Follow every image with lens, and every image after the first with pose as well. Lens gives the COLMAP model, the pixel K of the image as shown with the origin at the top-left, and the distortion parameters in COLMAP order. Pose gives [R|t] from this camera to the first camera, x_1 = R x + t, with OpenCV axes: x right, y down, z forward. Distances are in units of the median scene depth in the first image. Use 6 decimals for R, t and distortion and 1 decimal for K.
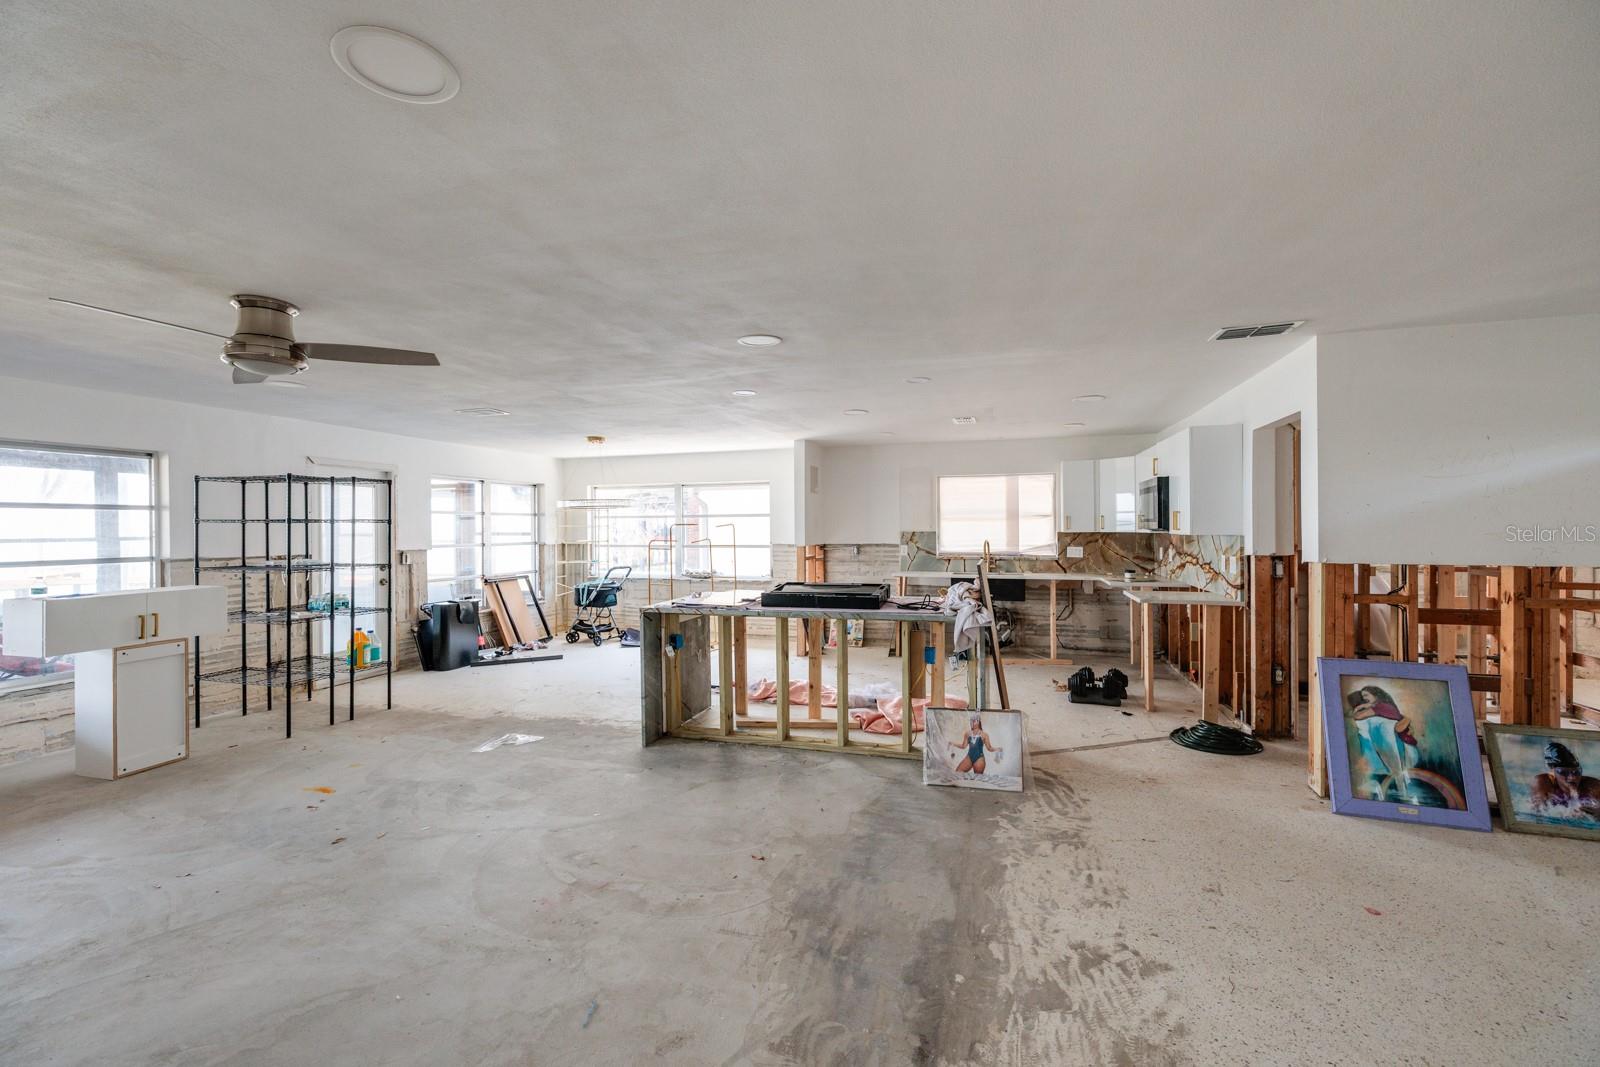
lens RADIAL K [[669.3, 0, 799.9], [0, 669.3, 527.8], [0, 0, 1]] dist [0.002687, 0.000225]
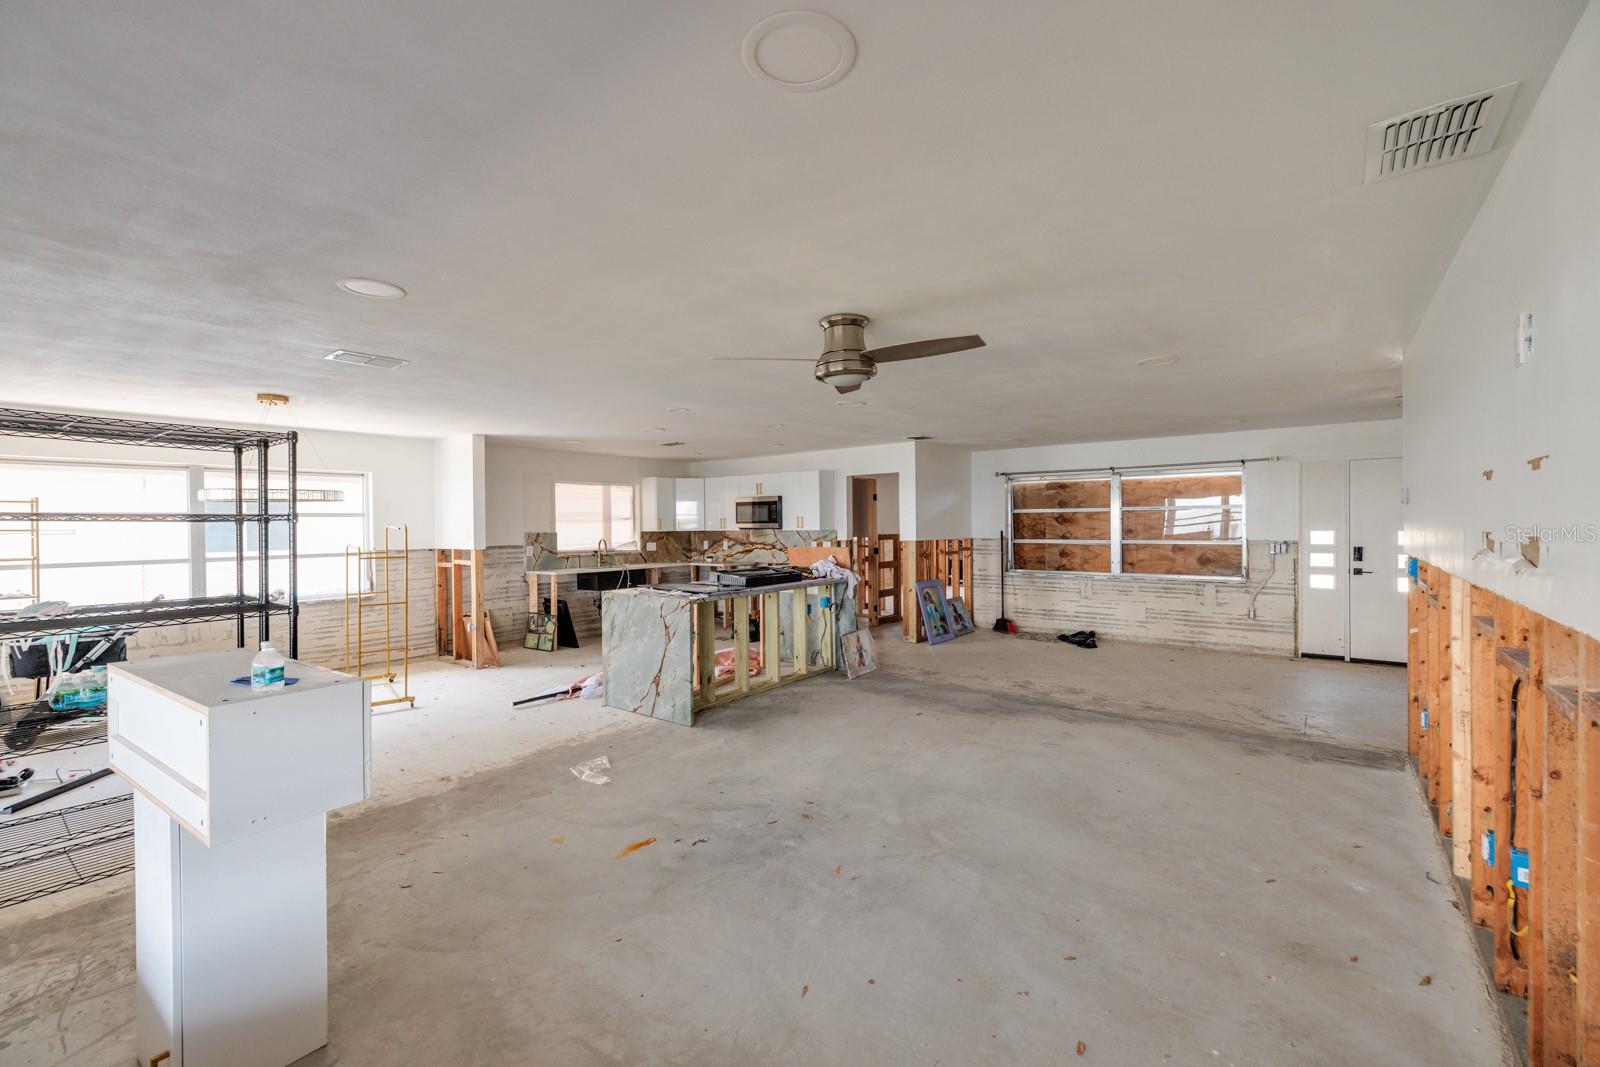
lens RADIAL K [[669.3, 0, 799.9], [0, 669.3, 527.8], [0, 0, 1]] dist [0.002687, 0.000225]
pose [[0.357261, -0.004174, 0.933995, -1.415585], [0.009238, 0.999957, 0.000935, 0.001646], [-0.933959, 0.008294, 0.357284, 0.520583]]
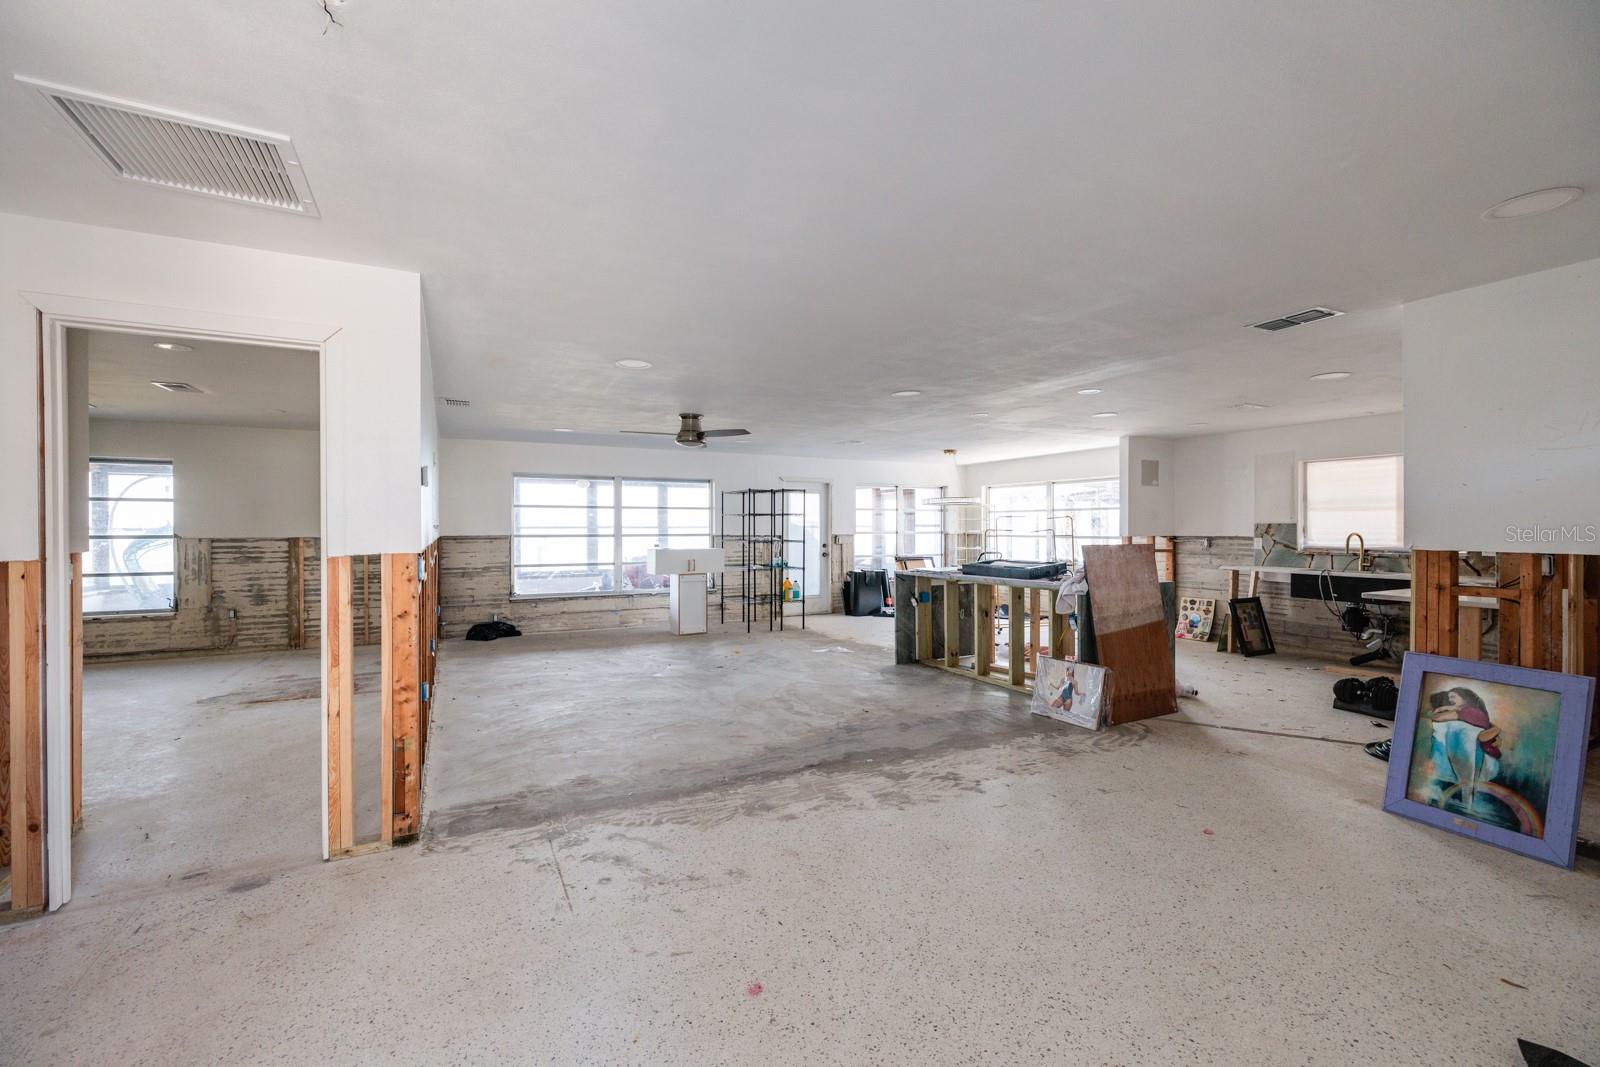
lens RADIAL K [[669.3, 0, 799.9], [0, 669.3, 527.8], [0, 0, 1]] dist [0.002687, 0.000225]
pose [[0.702078, 0.006055, -0.712074, 0.798423], [-0.003677, 0.999981, 0.004878, 0.020369], [0.712090, -0.000806, 0.702088, -0.232935]]
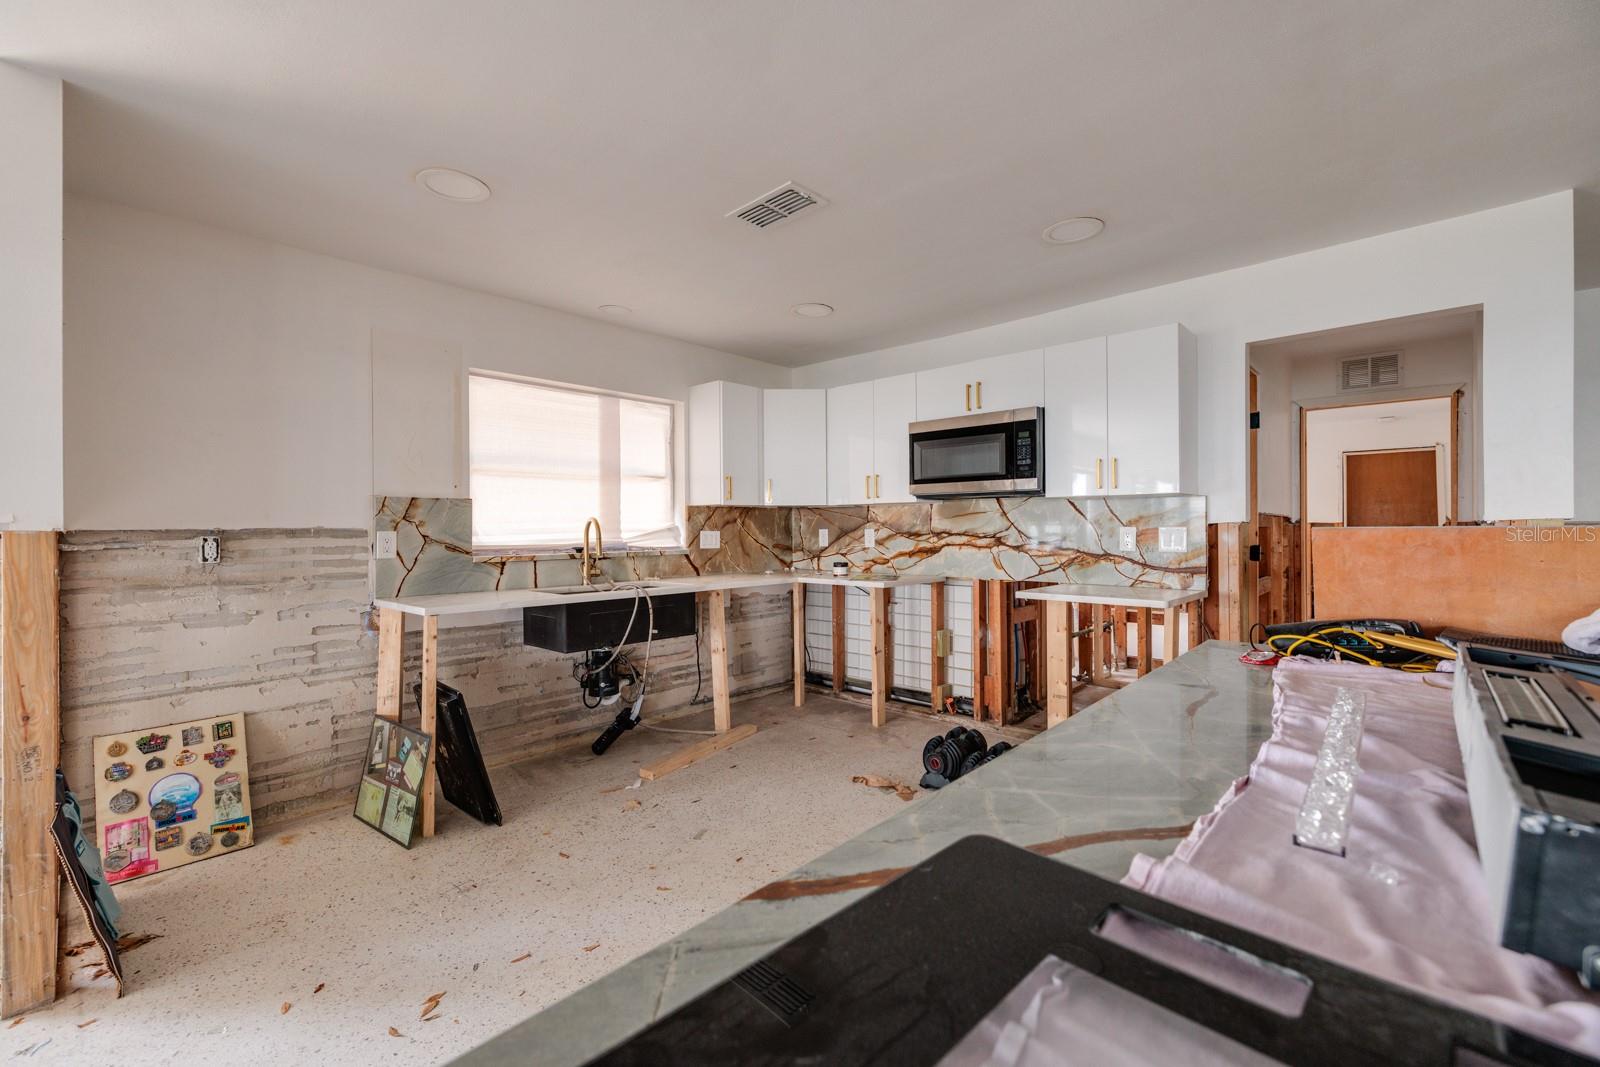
lens RADIAL K [[669.3, 0, 799.9], [0, 669.3, 527.8], [0, 0, 1]] dist [0.002687, 0.000225]
pose [[0.439156, 0.001895, 0.898409, -0.181511], [0.003982, 0.999984, -0.004056, 0.056503], [-0.898402, 0.005359, 0.439142, 1.330242]]
